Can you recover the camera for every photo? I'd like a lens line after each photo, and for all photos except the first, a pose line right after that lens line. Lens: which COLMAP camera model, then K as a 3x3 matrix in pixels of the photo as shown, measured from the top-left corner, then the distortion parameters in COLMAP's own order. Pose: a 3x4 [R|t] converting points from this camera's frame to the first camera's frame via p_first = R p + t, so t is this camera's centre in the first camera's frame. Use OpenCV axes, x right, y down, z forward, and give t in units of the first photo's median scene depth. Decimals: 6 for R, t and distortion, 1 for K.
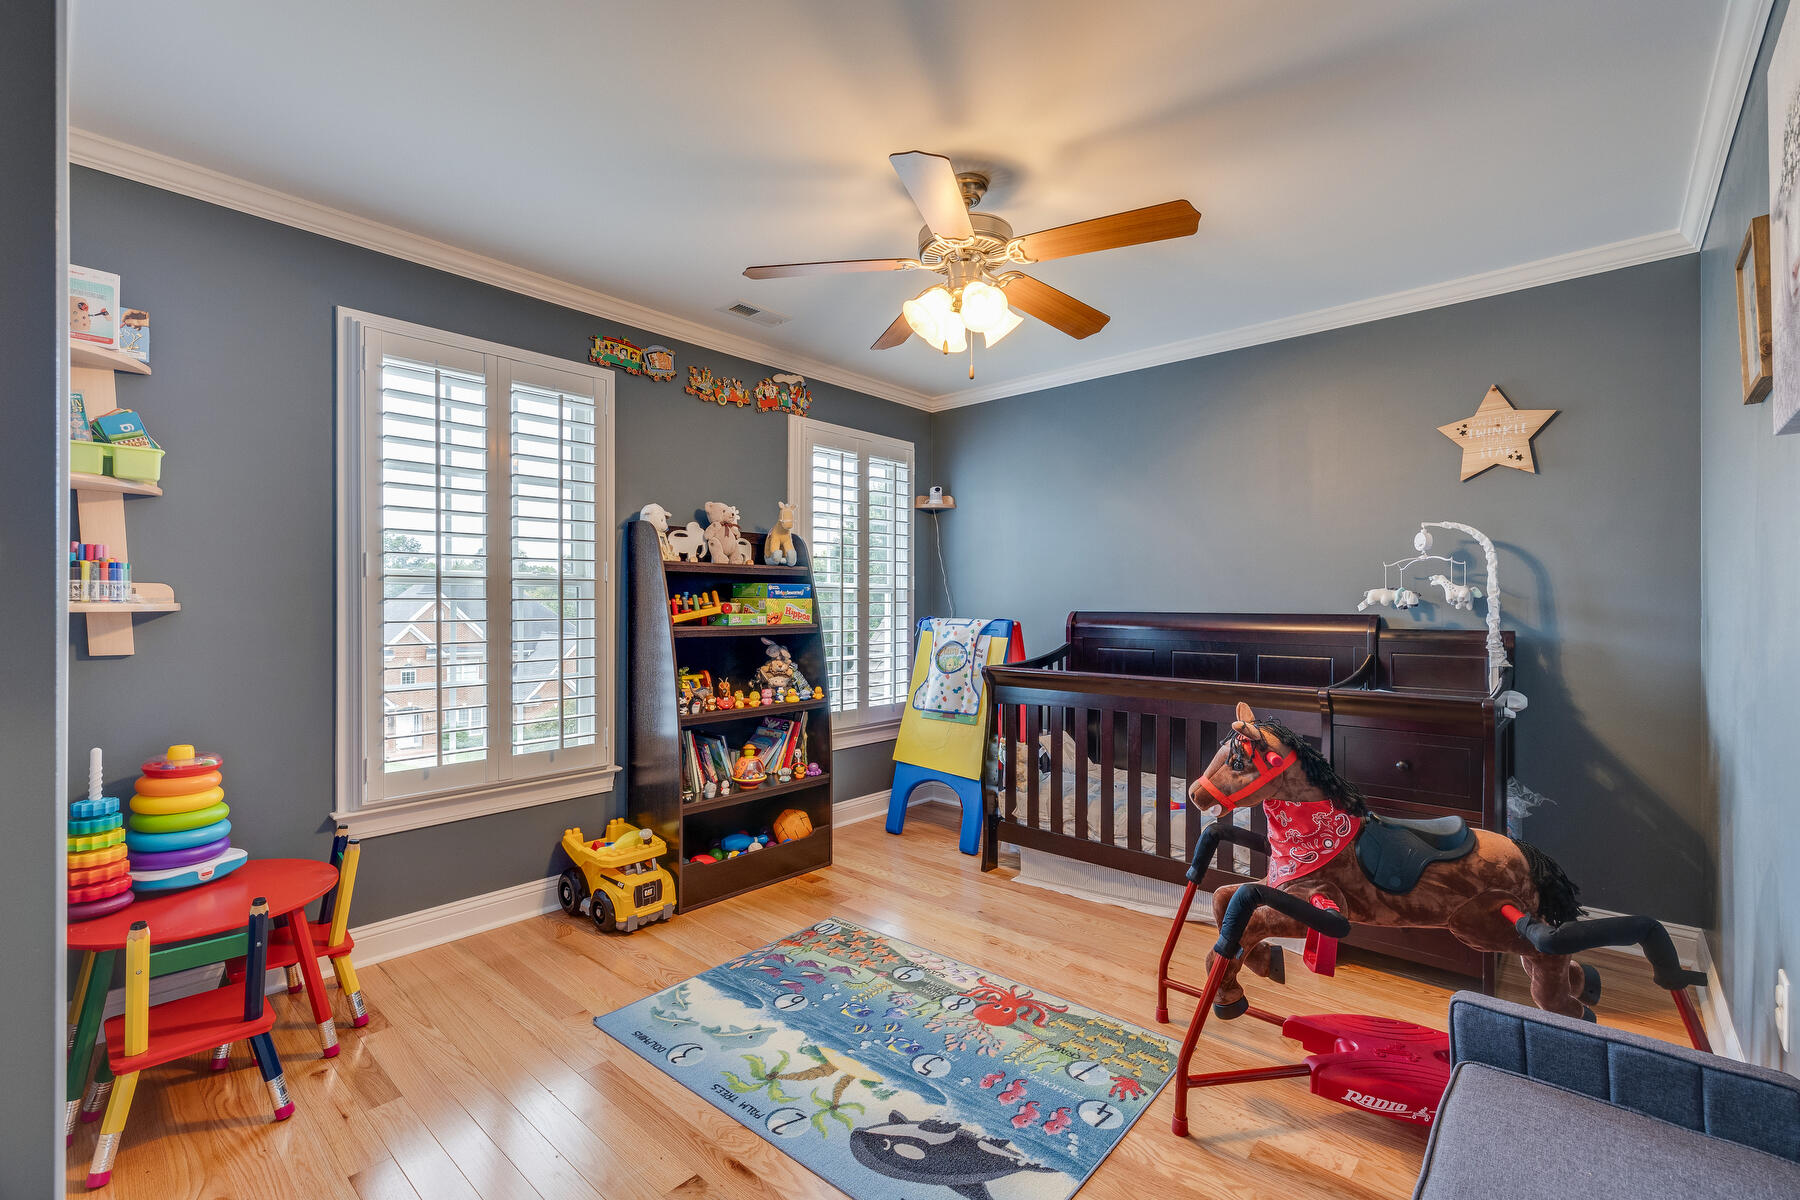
lens RADIAL K [[766.7, 0, 900.0], [0, 766.7, 600.0], [0, 0, 1]] dist [-0.000817, -0.000108]
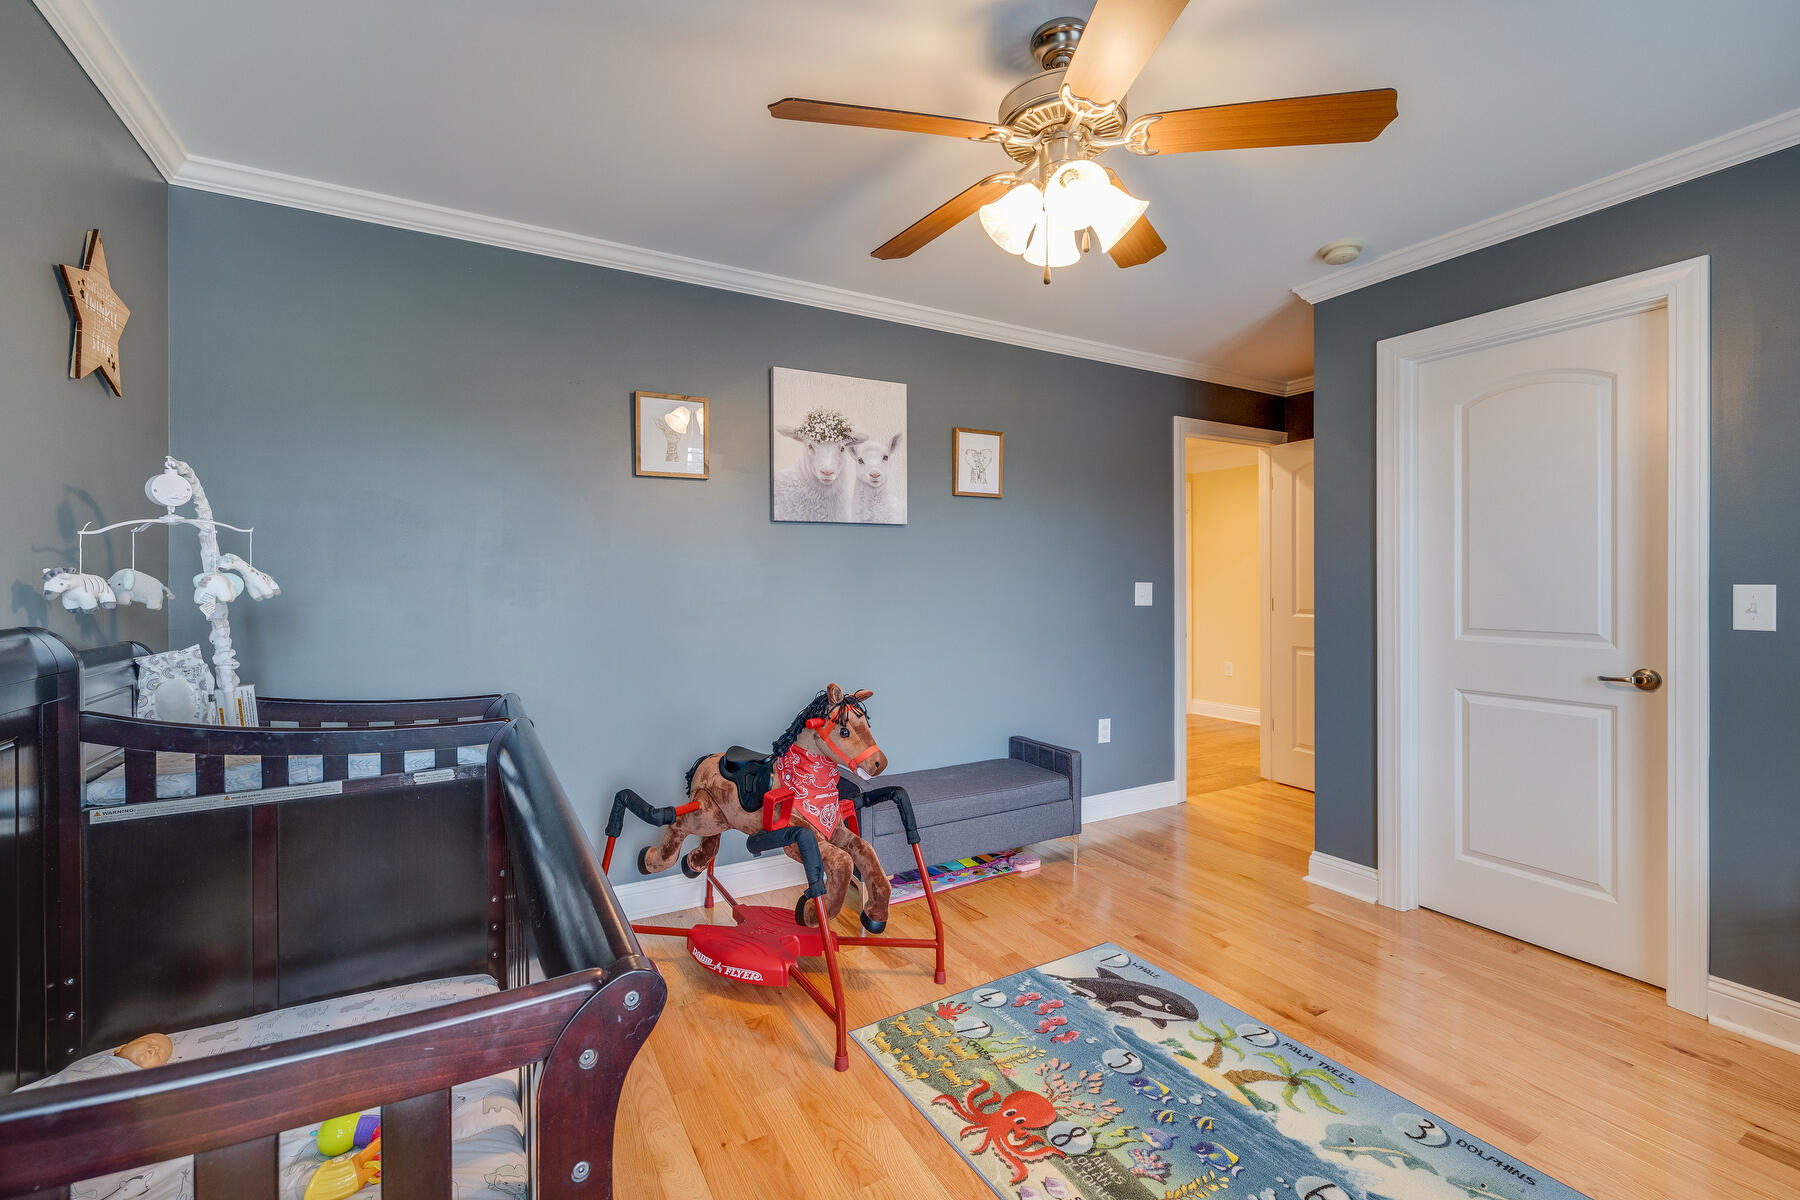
lens RADIAL K [[766.7, 0, 900.0], [0, 766.7, 600.0], [0, 0, 1]] dist [-0.000817, -0.000108]
pose [[-0.943233, -0.004693, 0.332099, -0.014515], [0.001181, 0.999846, 0.017484, -0.007533], [-0.332130, 0.016884, -0.943082, 2.029585]]
